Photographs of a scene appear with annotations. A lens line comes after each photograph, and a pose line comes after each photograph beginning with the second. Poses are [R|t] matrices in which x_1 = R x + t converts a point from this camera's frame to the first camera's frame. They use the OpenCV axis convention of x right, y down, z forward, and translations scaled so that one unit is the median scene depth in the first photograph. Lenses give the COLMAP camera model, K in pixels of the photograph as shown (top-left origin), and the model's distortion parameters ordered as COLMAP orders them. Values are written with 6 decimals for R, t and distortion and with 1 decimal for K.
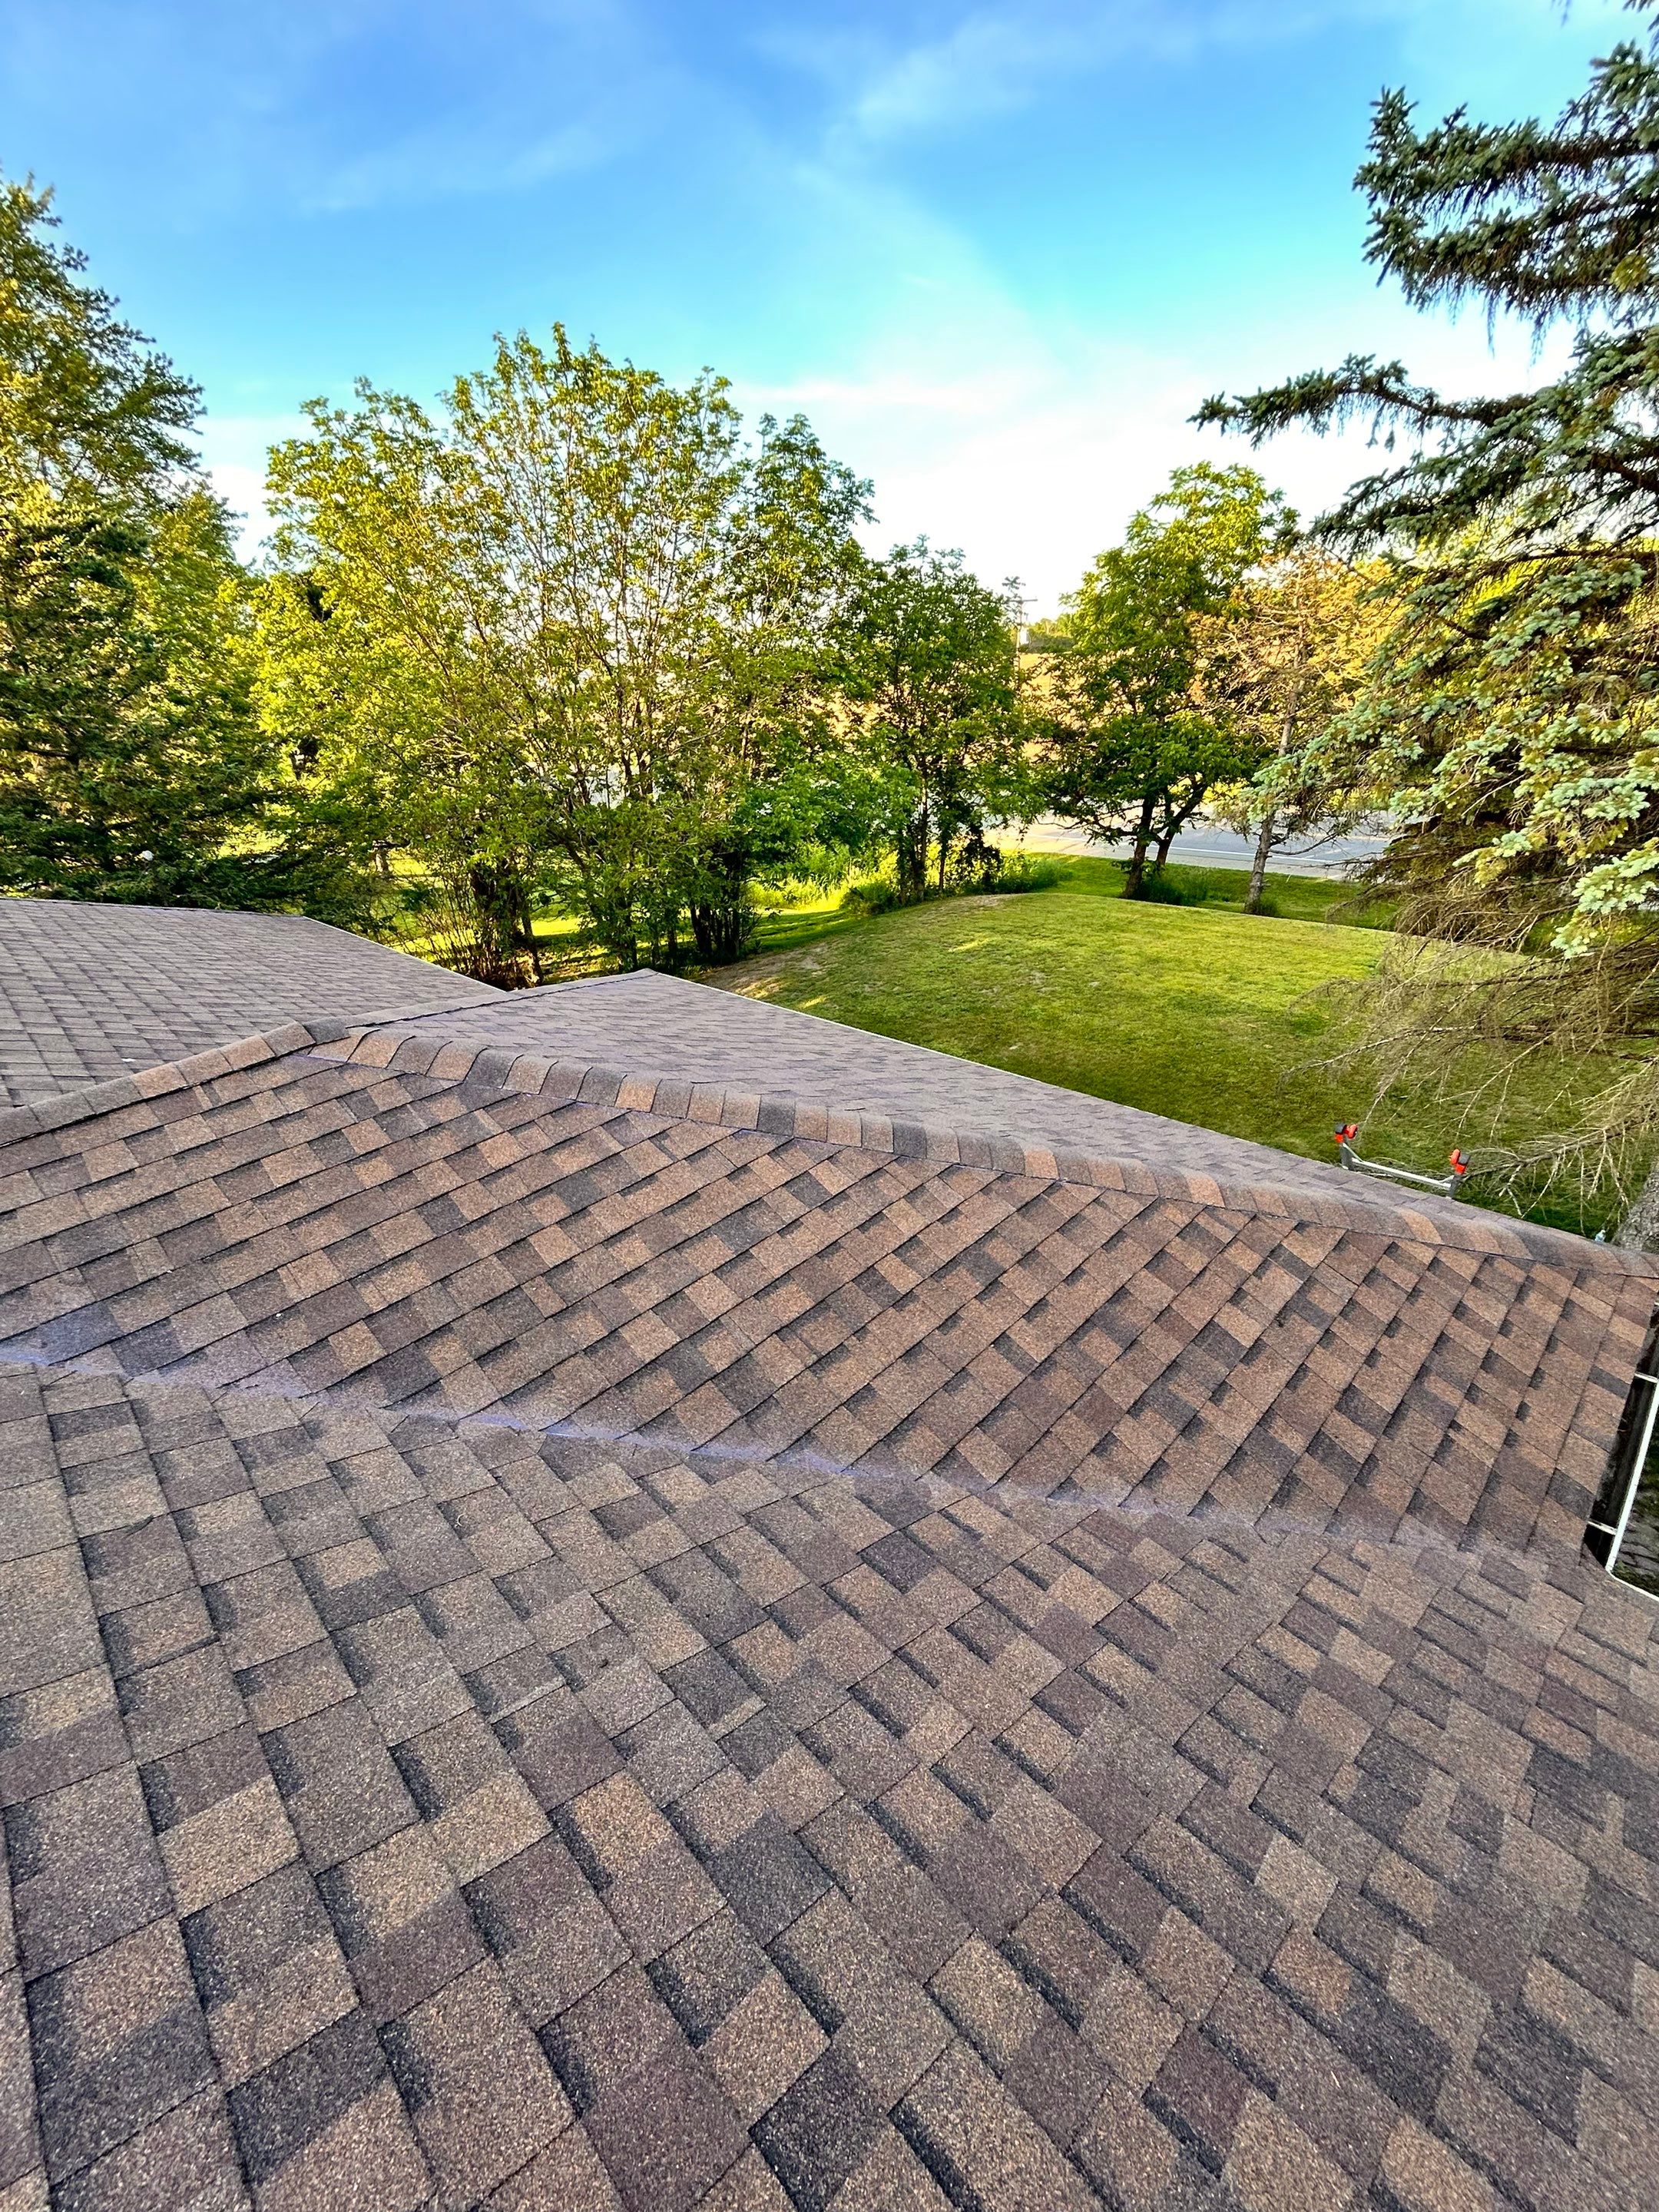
lens RADIAL K [[892.5, 0, 836.1], [0, 892.5, 1113.4], [0, 0, 1]] dist [0.000003, -0.001716]
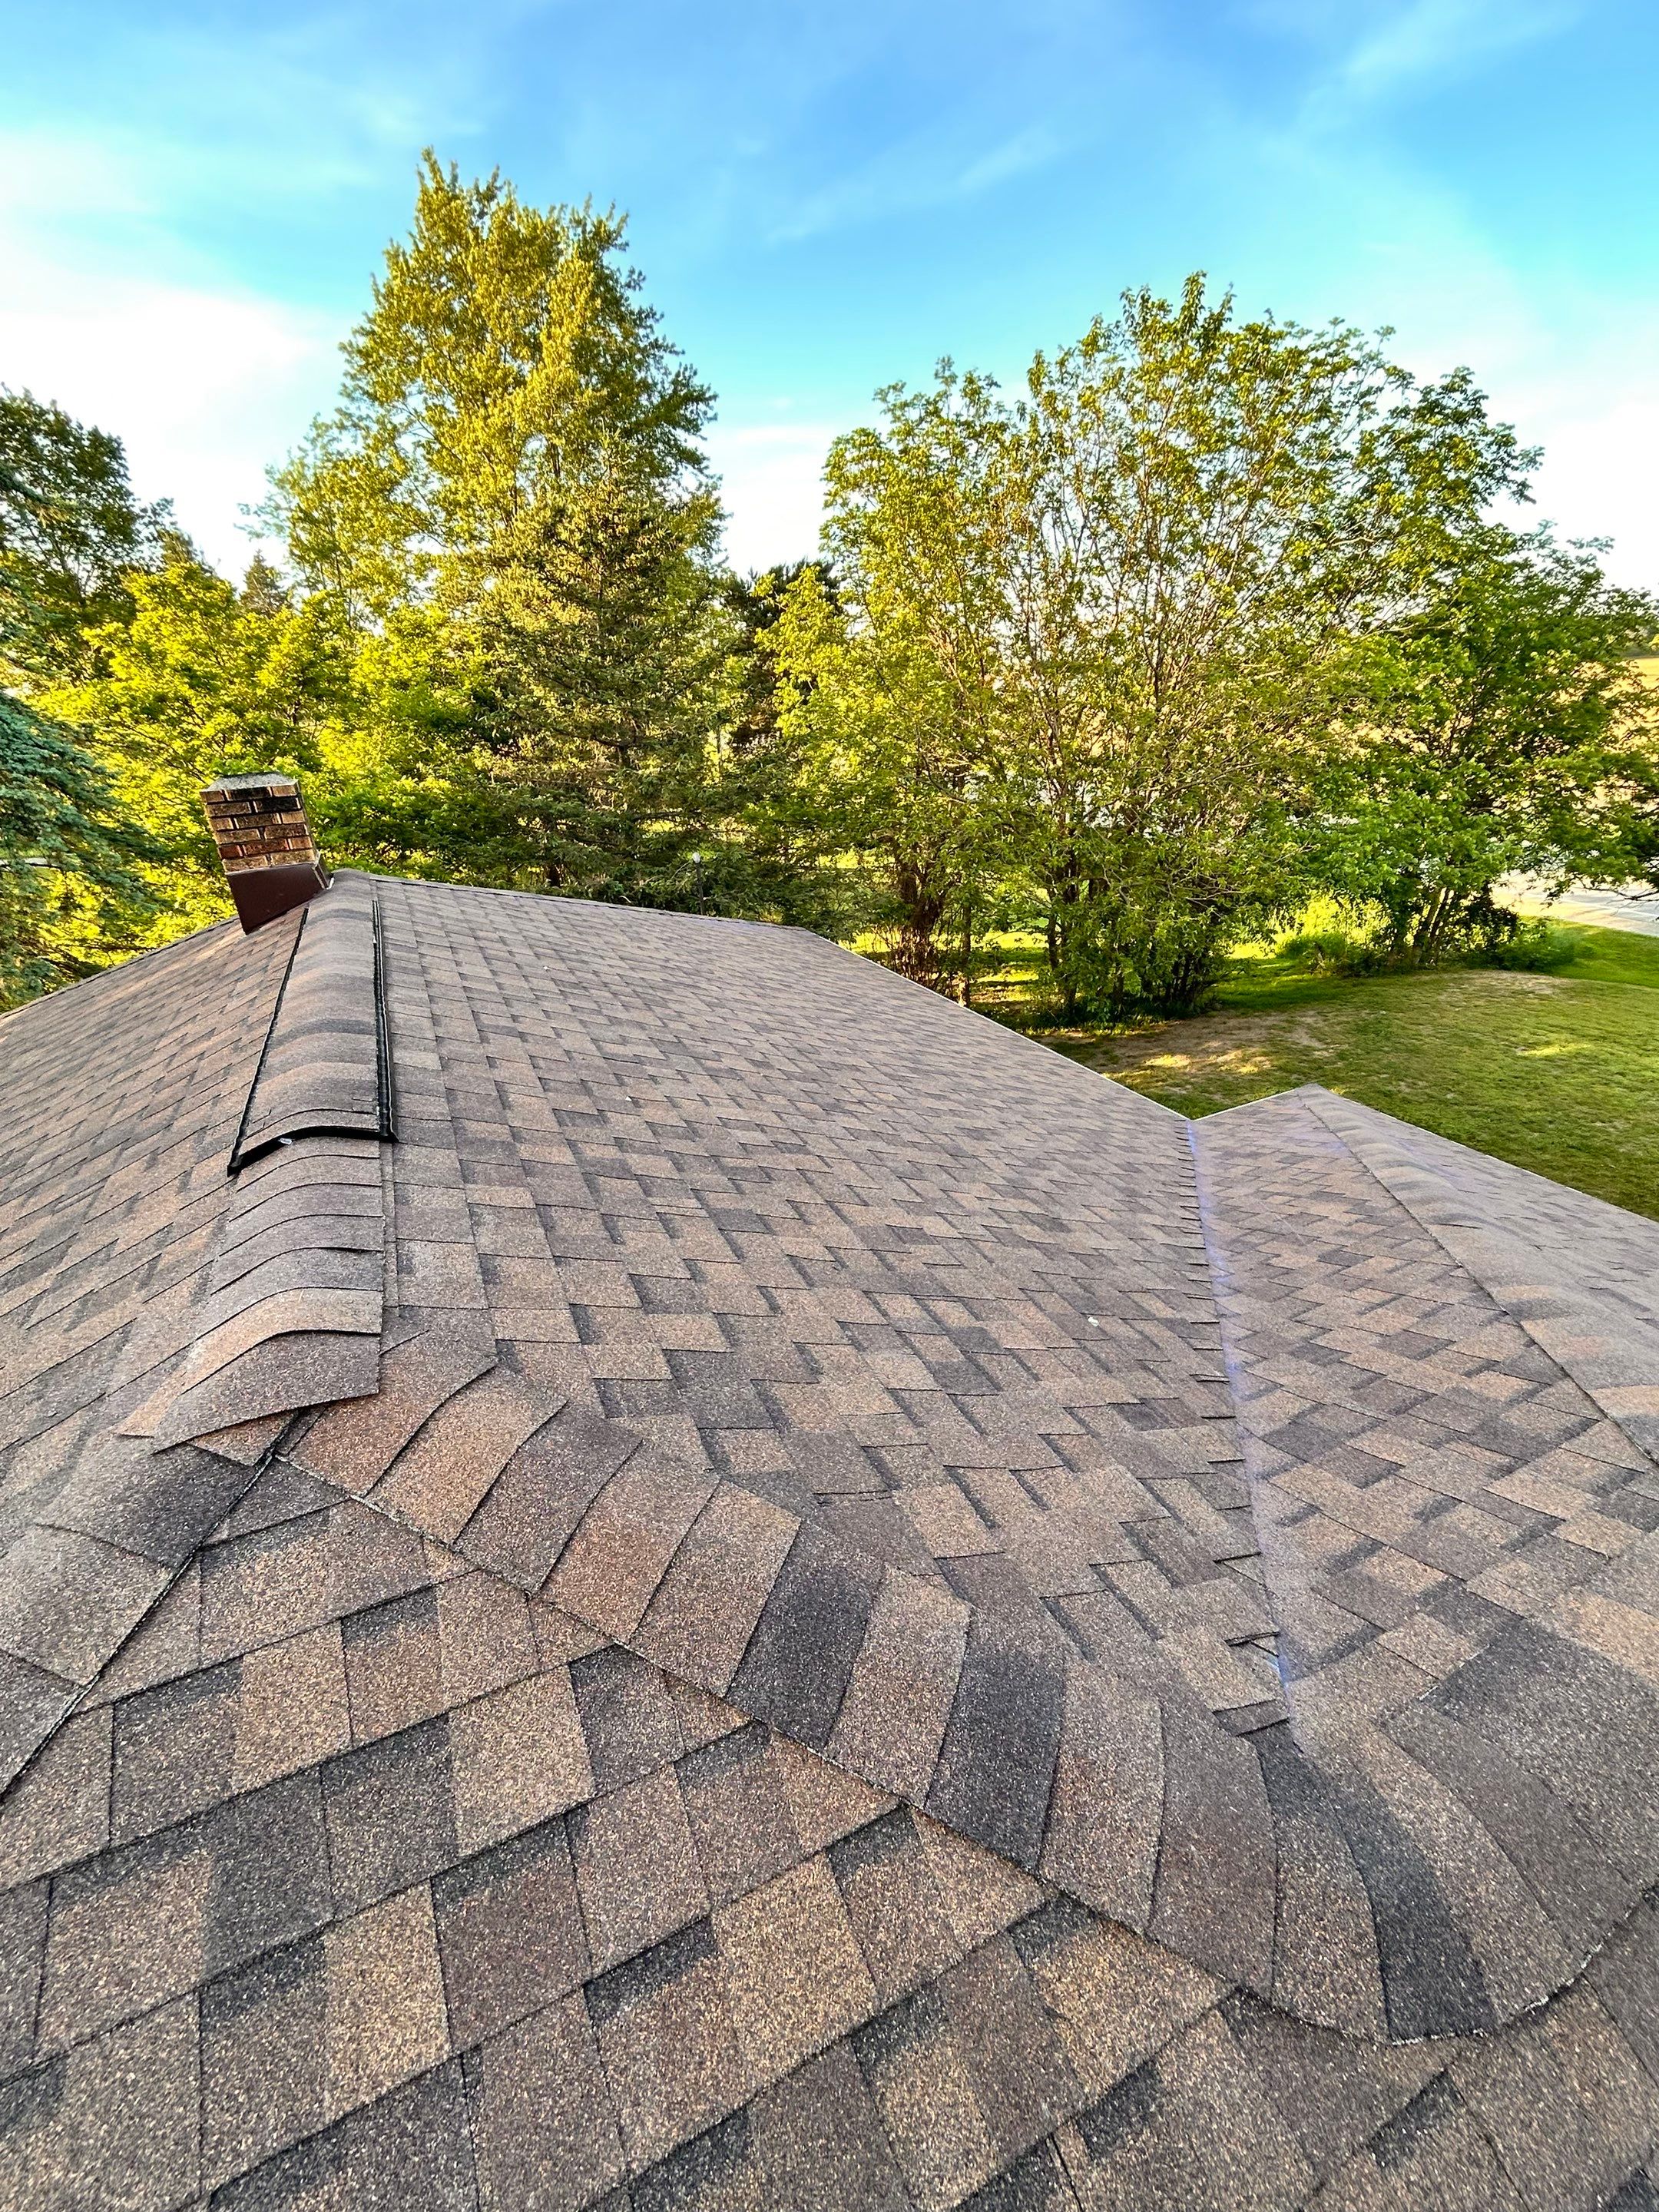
lens RADIAL K [[885.7, 0, 829.5], [0, 885.7, 1106.0], [0, 0, 1]] dist [0.003935, 0.000581]
pose [[0.939659, 0.177657, -0.292367, -0.198556], [-0.179144, 0.983579, 0.021909, -0.046220], [0.291458, 0.031789, 0.956055, 0.085417]]
